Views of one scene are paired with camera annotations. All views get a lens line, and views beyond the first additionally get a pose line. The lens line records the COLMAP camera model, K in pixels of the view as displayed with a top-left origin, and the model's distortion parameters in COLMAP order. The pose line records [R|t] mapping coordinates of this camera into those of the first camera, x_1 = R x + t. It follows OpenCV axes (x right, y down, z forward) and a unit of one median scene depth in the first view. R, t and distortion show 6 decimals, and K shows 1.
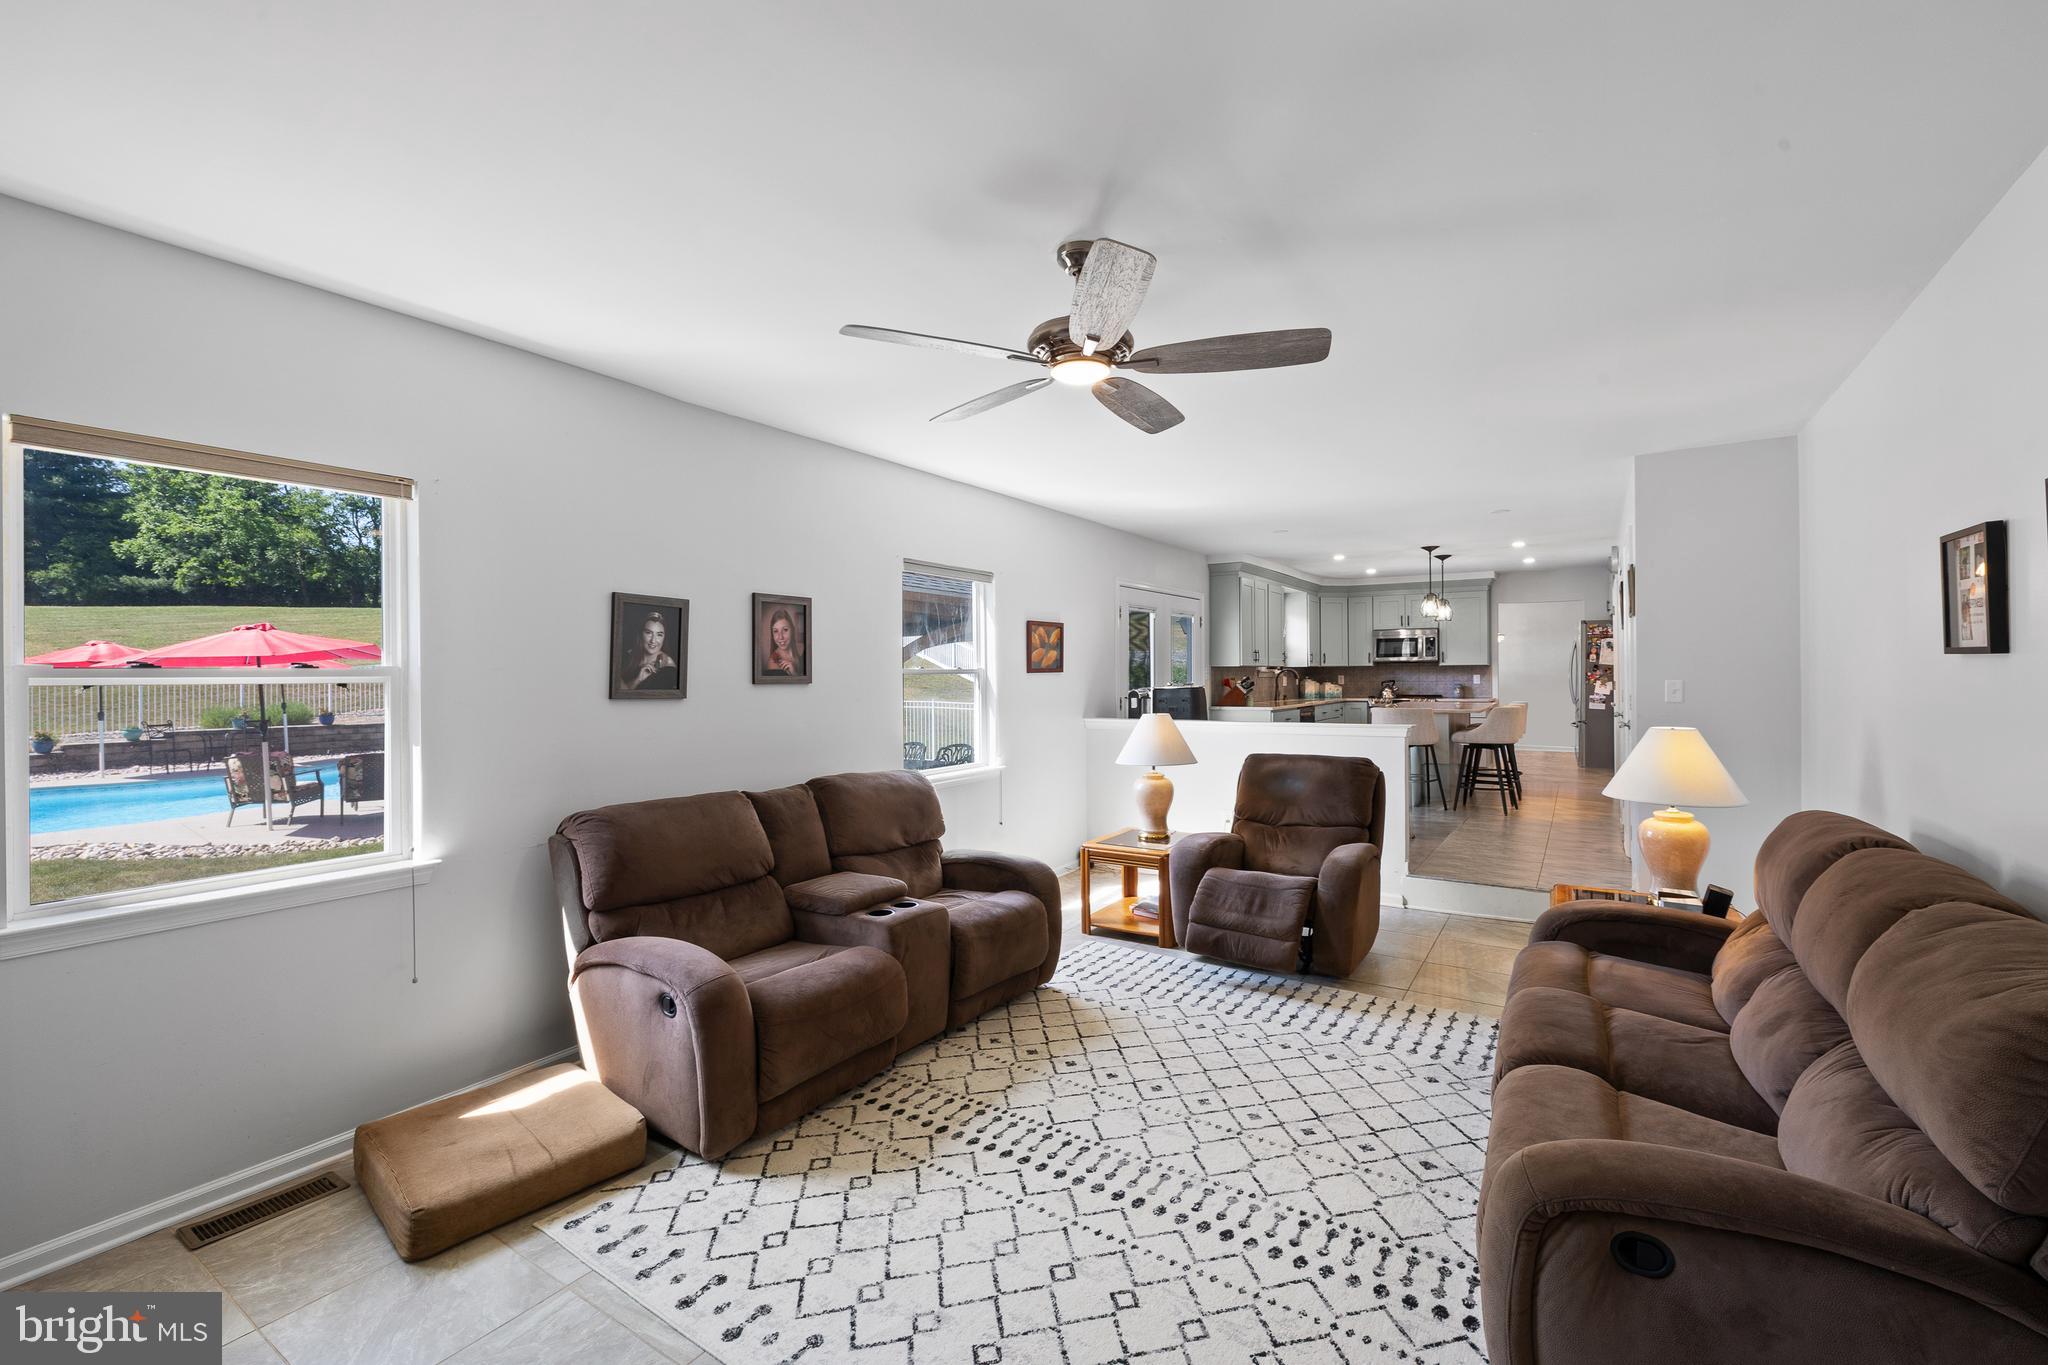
lens RADIAL K [[868.9, 0, 1027.9], [0, 868.9, 673.1], [0, 0, 1]] dist [0.000603, 0.000099]
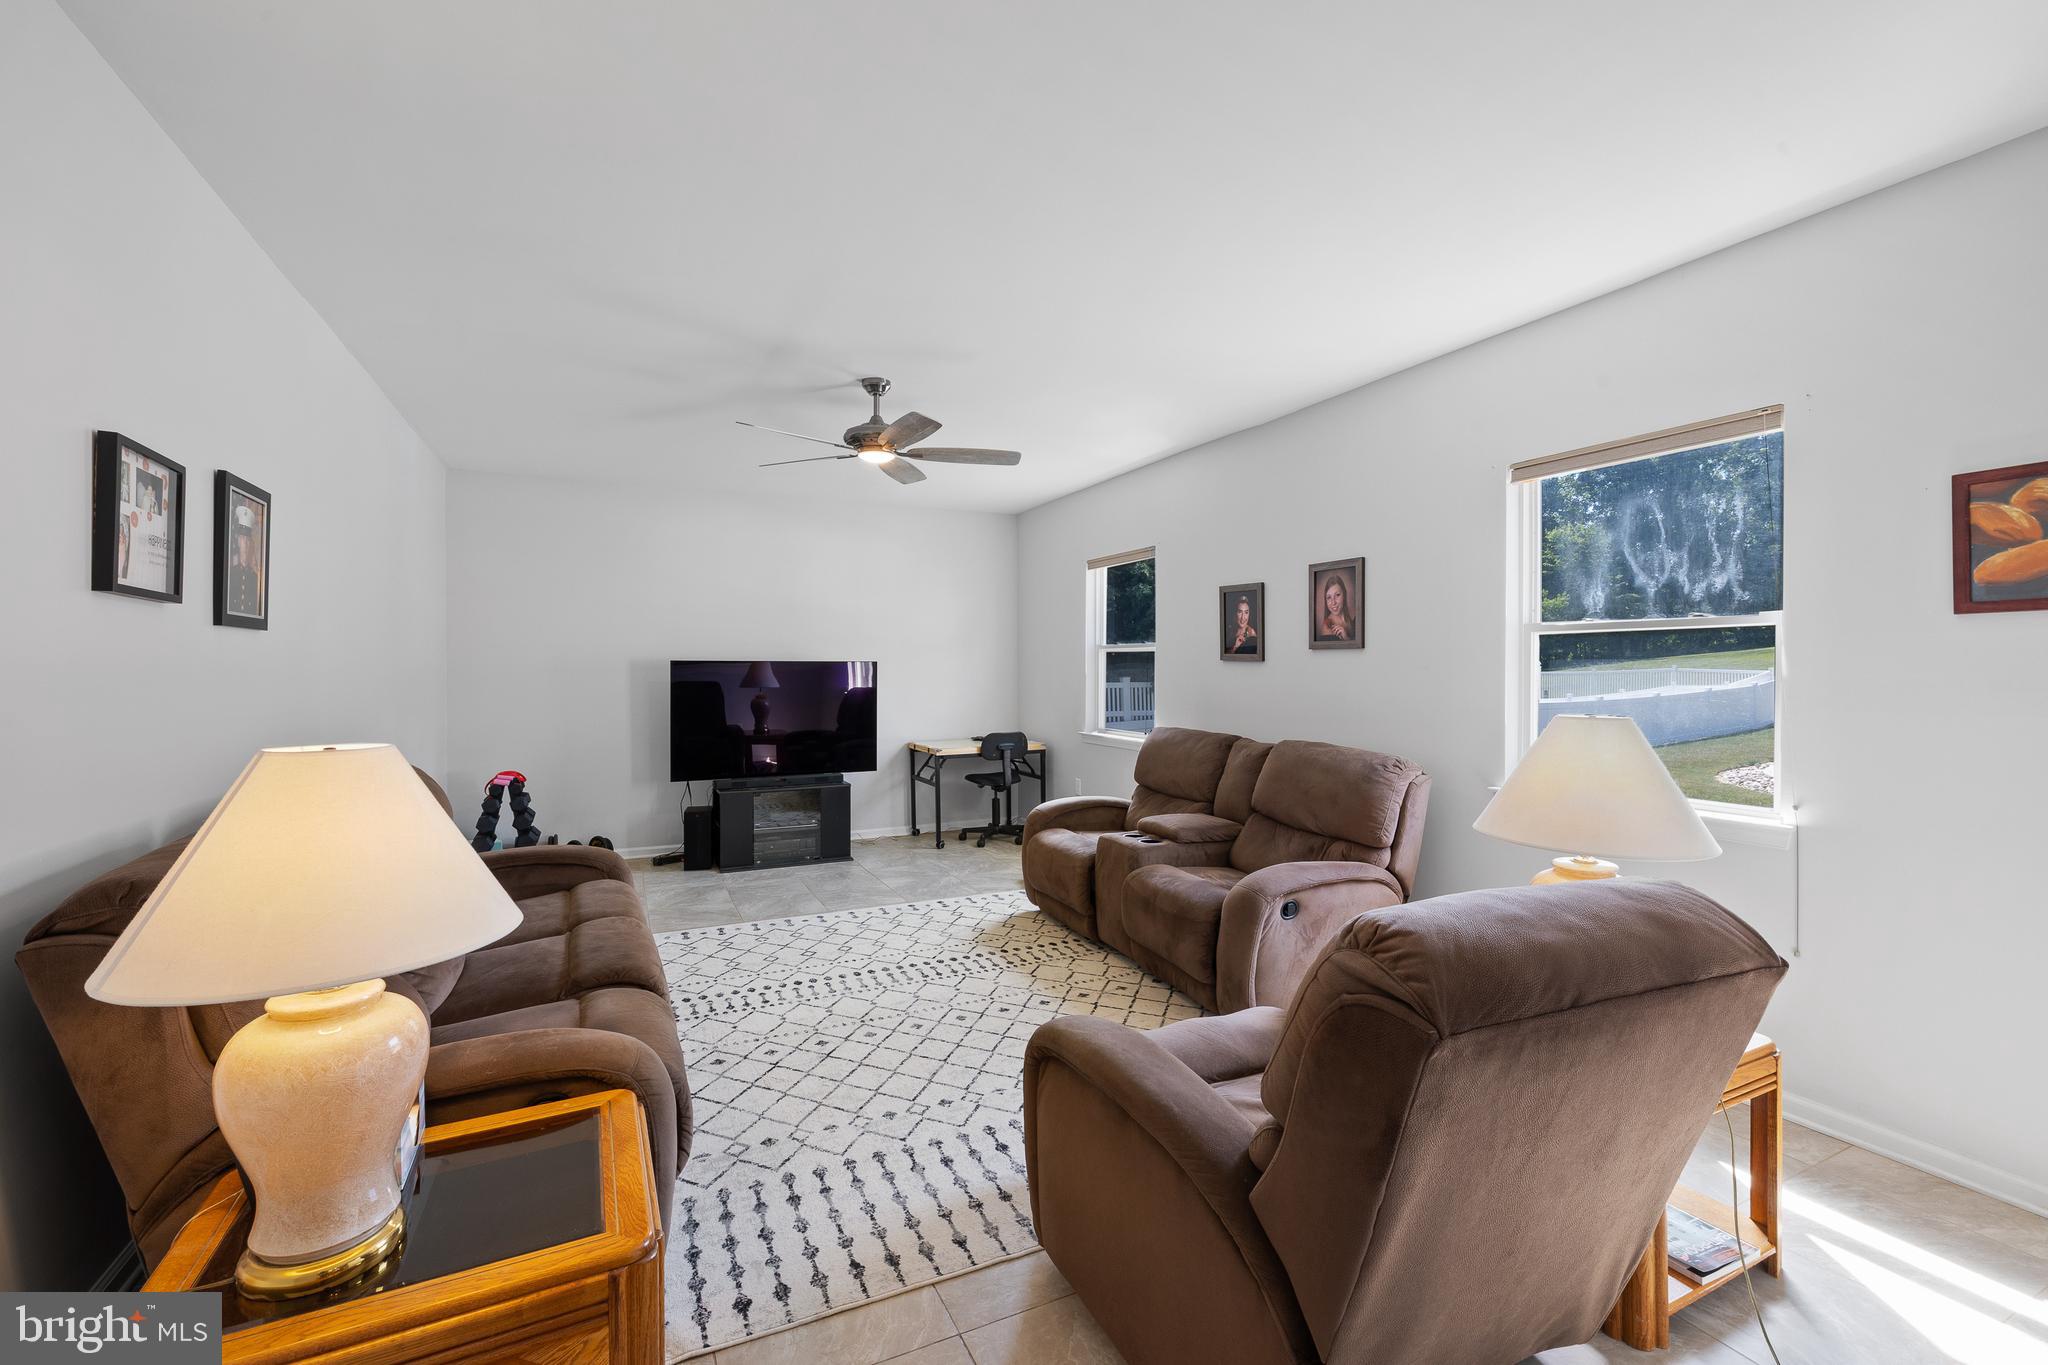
lens RADIAL K [[868.9, 0, 1028.6], [0, 868.9, 674.5], [0, 0, 1]] dist [0.000603, 0.000099]
pose [[-0.519668, 0.014645, -0.854243, 1.055957], [0.006710, 0.999892, 0.013060, 0.036680], [0.854342, 0.001055, -0.519710, 1.684352]]
